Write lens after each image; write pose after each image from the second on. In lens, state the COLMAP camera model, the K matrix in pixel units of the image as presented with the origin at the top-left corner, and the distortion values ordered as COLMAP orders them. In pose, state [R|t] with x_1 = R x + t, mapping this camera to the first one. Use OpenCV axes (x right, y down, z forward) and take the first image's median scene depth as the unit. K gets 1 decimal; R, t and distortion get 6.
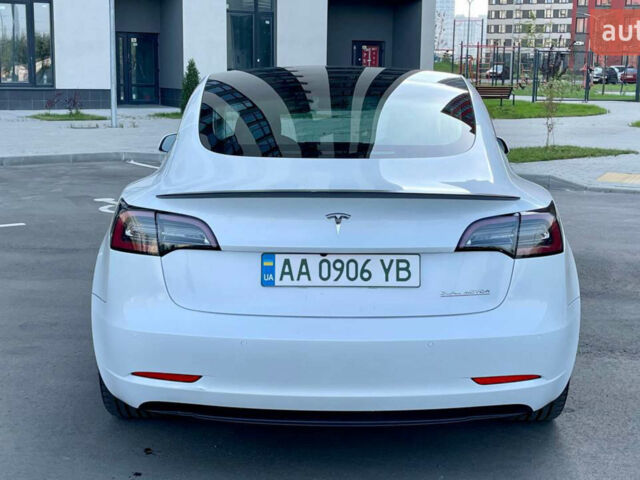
lens RADIAL K [[1005.3, 0, 320.0], [0, 1005.3, 240.0], [0, 0, 1]] dist [0.114738, -0.163401]
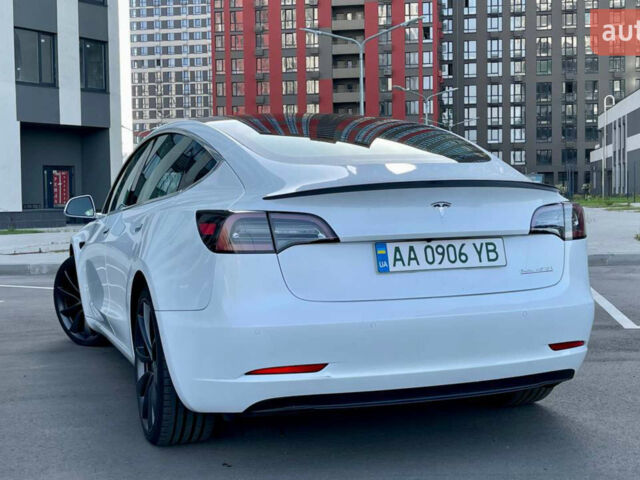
lens RADIAL K [[925.4, 0, 320.0], [0, 925.4, 240.0], [0, 0, 1]] dist [0.188754, -0.662324]
pose [[0.934785, -0.044353, 0.352434, -0.464242], [0.088445, 0.989988, -0.110001, 0.114628], [-0.344026, 0.133999, 0.929349, 0.094497]]
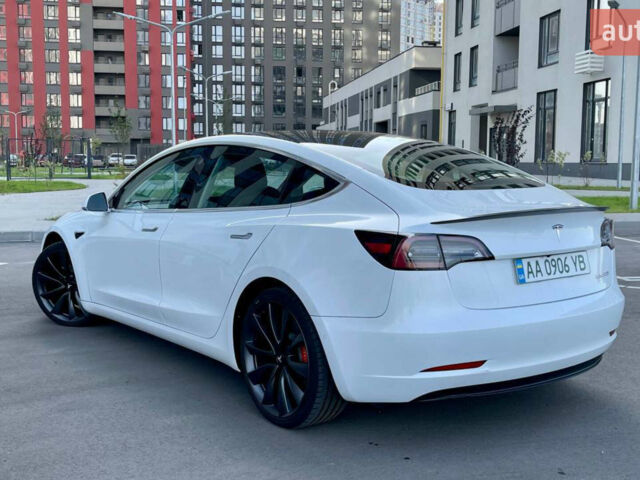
lens RADIAL K [[798.9, 0, 320.0], [0, 798.9, 240.0], [0, 0, 1]] dist [0.123285, -0.335084]
pose [[0.789751, -0.069419, 0.609487, -0.902804], [0.108544, 0.993712, -0.027466, -0.010687], [-0.603748, 0.087847, 0.792320, 0.316266]]
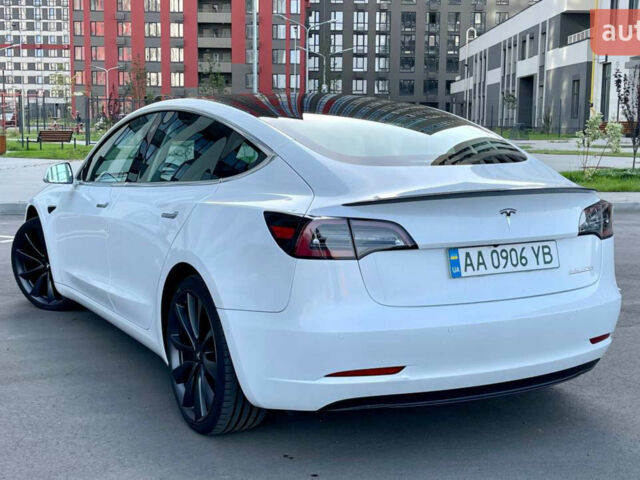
lens RADIAL K [[930.6, 0, 320.0], [0, 930.6, 240.0], [0, 0, 1]] dist [0.141121, -0.426831]
pose [[0.871847, -0.066902, 0.485187, -0.686024], [0.085402, 0.996217, -0.016095, 0.007869], [-0.482275, 0.055469, 0.874262, 0.161010]]
